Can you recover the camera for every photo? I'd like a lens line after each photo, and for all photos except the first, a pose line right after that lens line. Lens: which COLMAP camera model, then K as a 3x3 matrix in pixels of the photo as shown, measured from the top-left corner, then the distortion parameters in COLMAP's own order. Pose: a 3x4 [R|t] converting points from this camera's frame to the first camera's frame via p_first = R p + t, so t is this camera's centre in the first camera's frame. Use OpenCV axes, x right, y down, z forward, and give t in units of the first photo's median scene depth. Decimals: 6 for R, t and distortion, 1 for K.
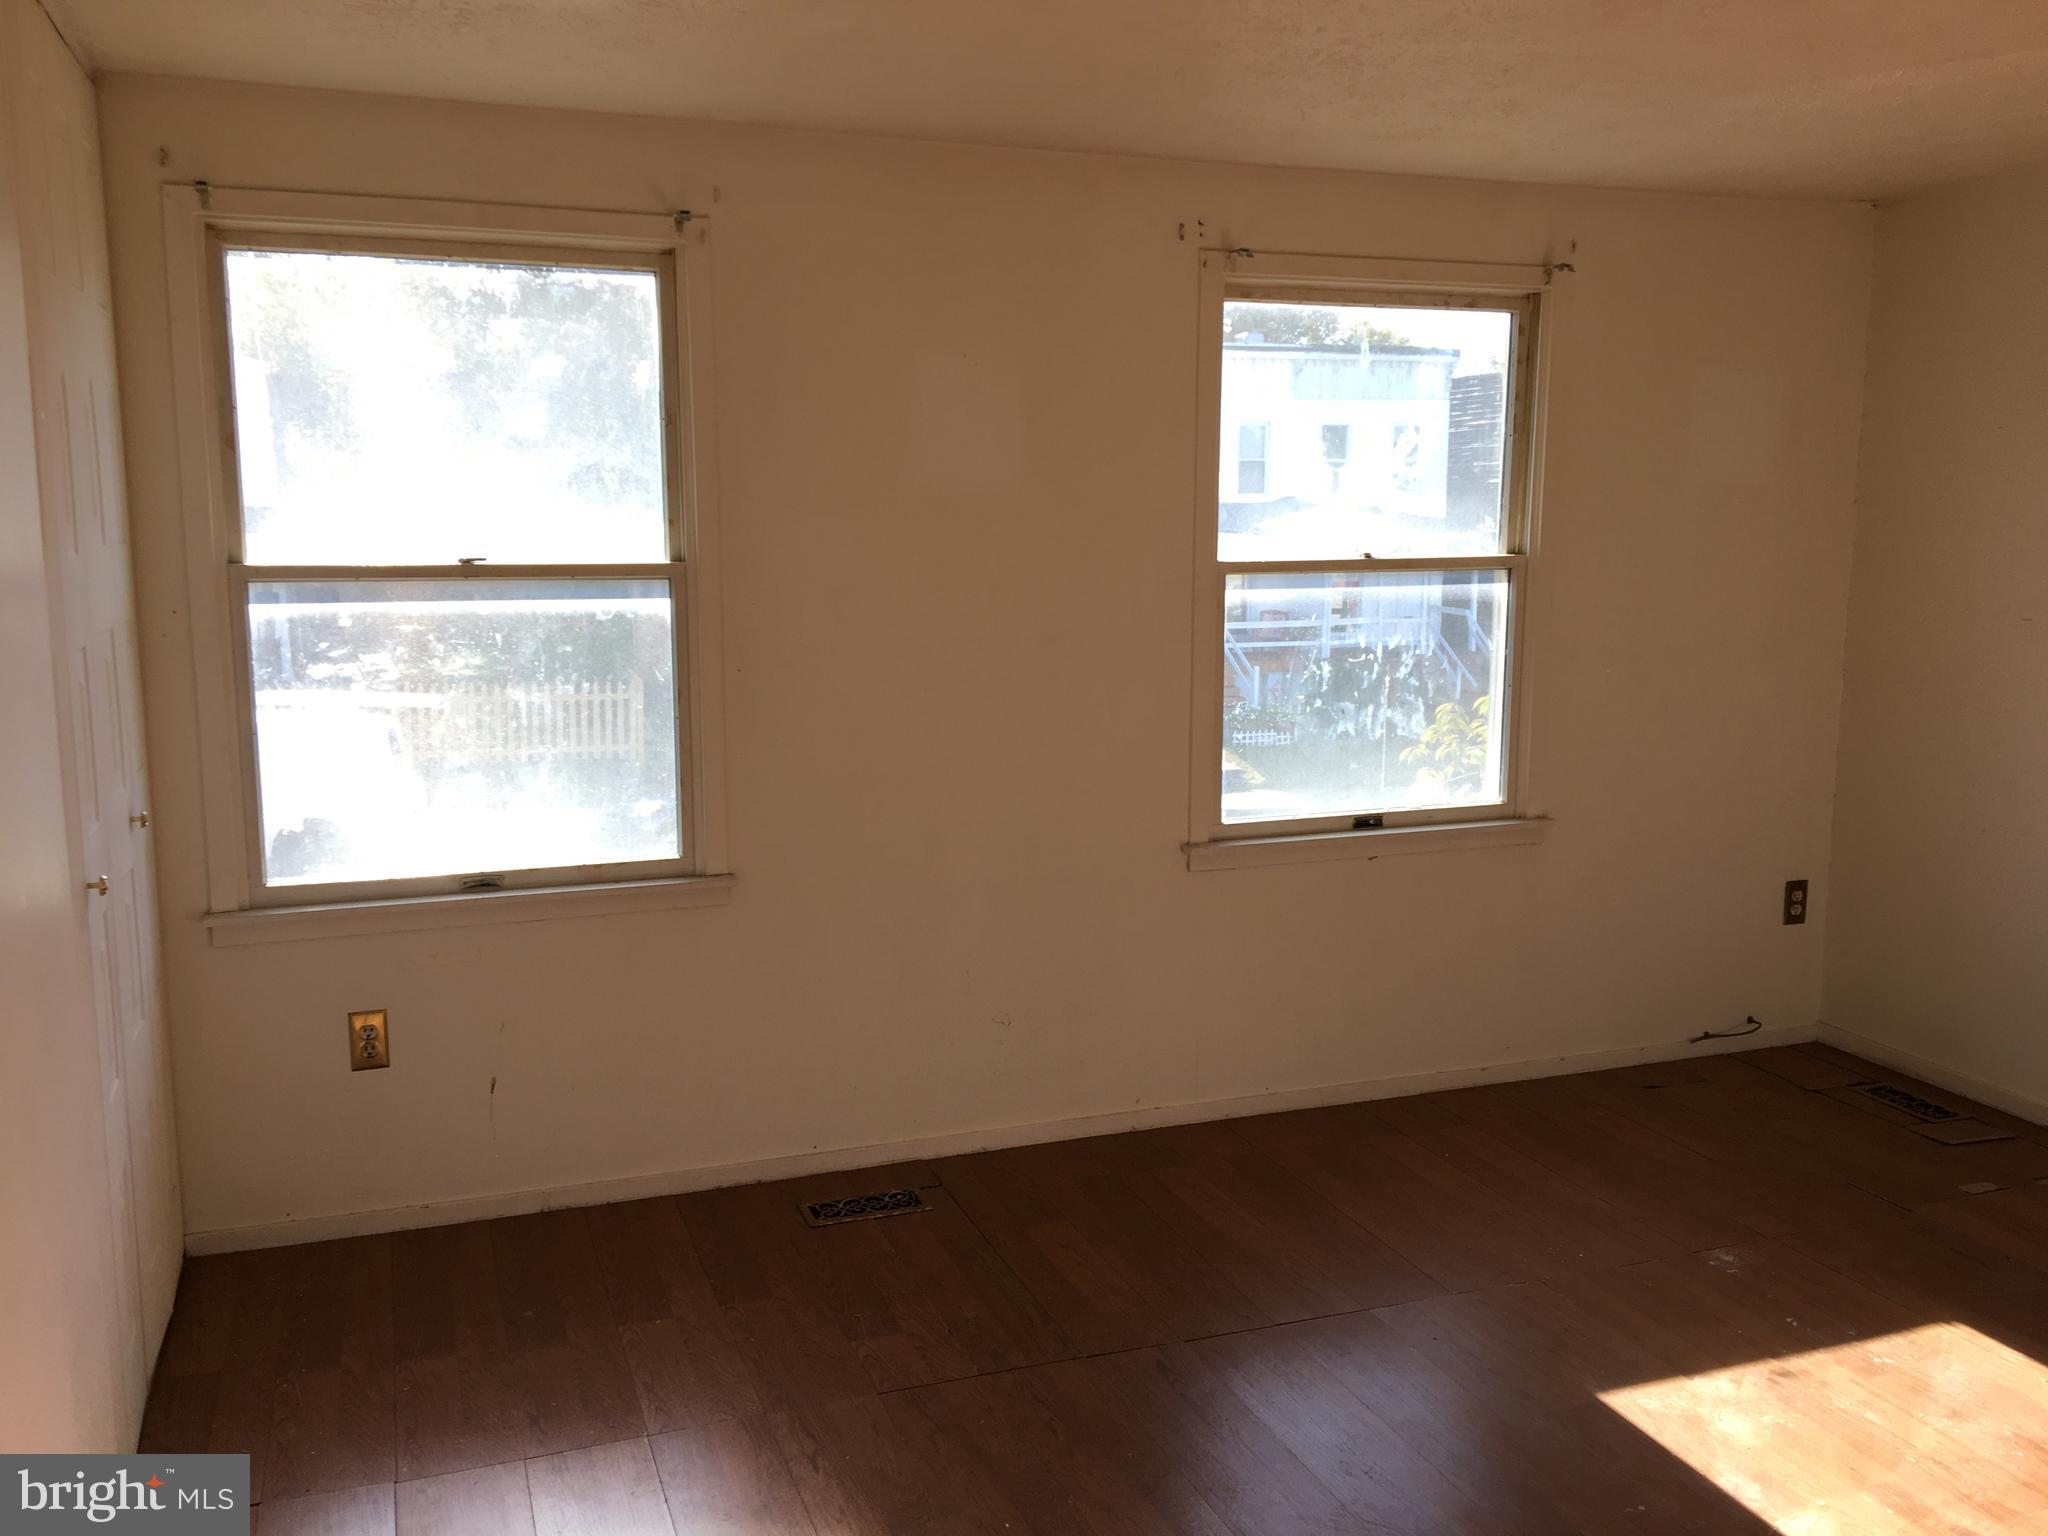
lens RADIAL K [[1719.0, 0, 1024.0], [0, 1719.0, 768.0], [0, 0, 1]] dist [0.098019, -0.163296]
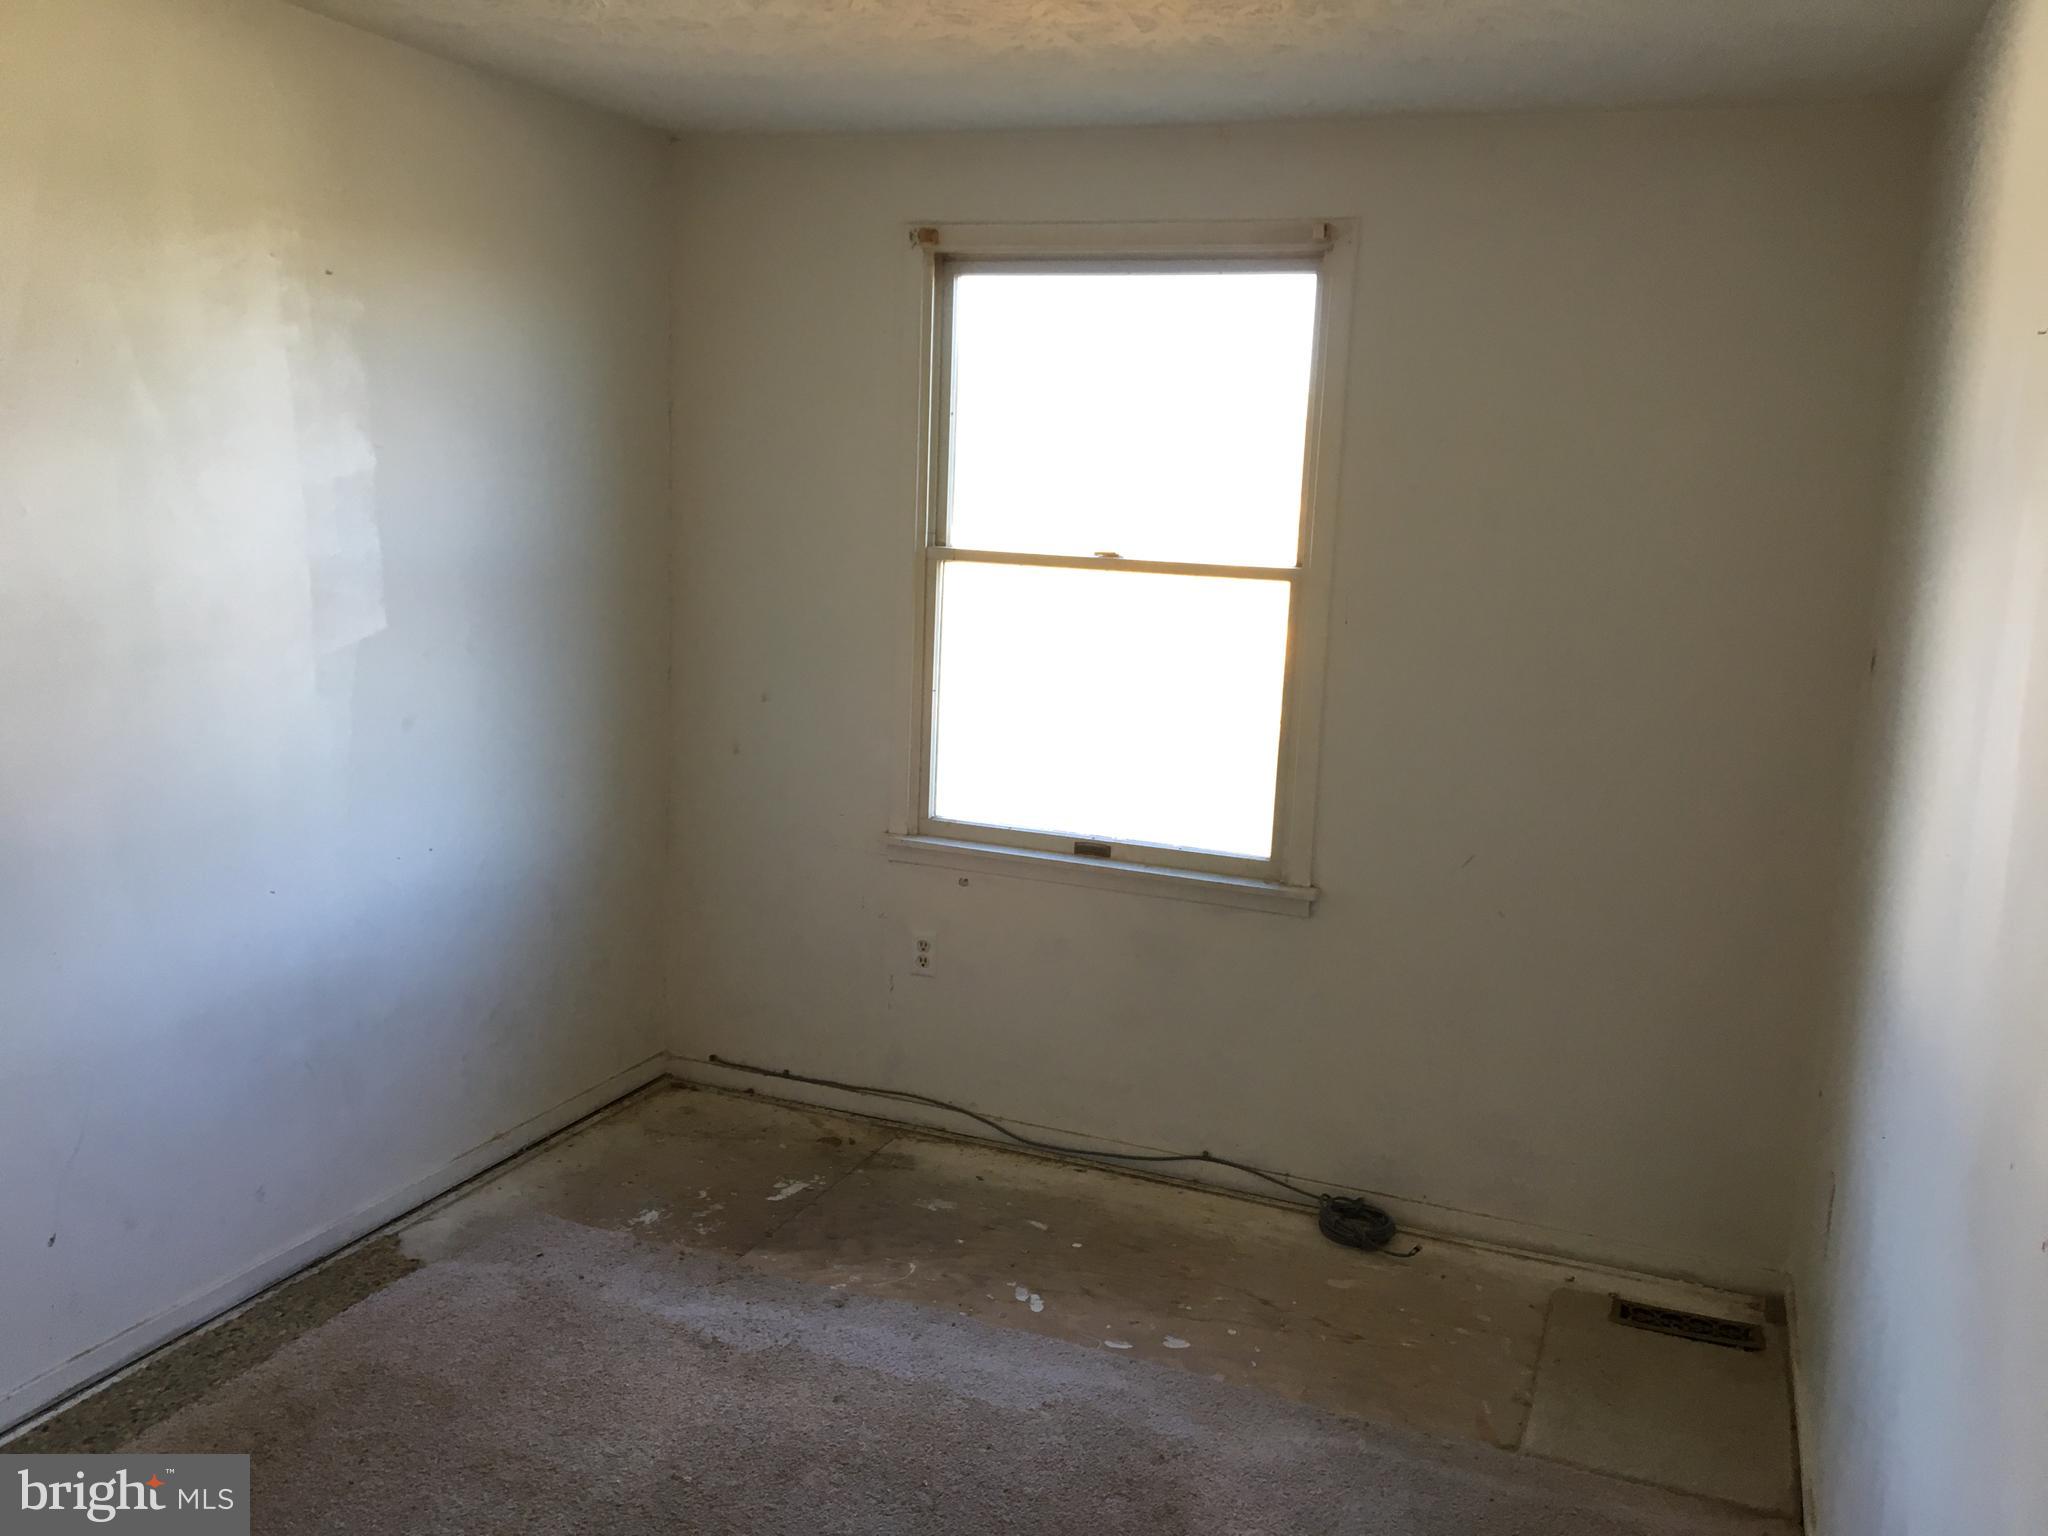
lens RADIAL K [[1719.0, 0, 1024.0], [0, 1719.0, 768.0], [0, 0, 1]] dist [0.098019, -0.163296]
pose [[0.773080, 0.136227, -0.619507, 0.332140], [-0.145195, 0.988739, 0.036232, -0.017522], [0.617467, 0.061939, 0.784154, 0.124813]]
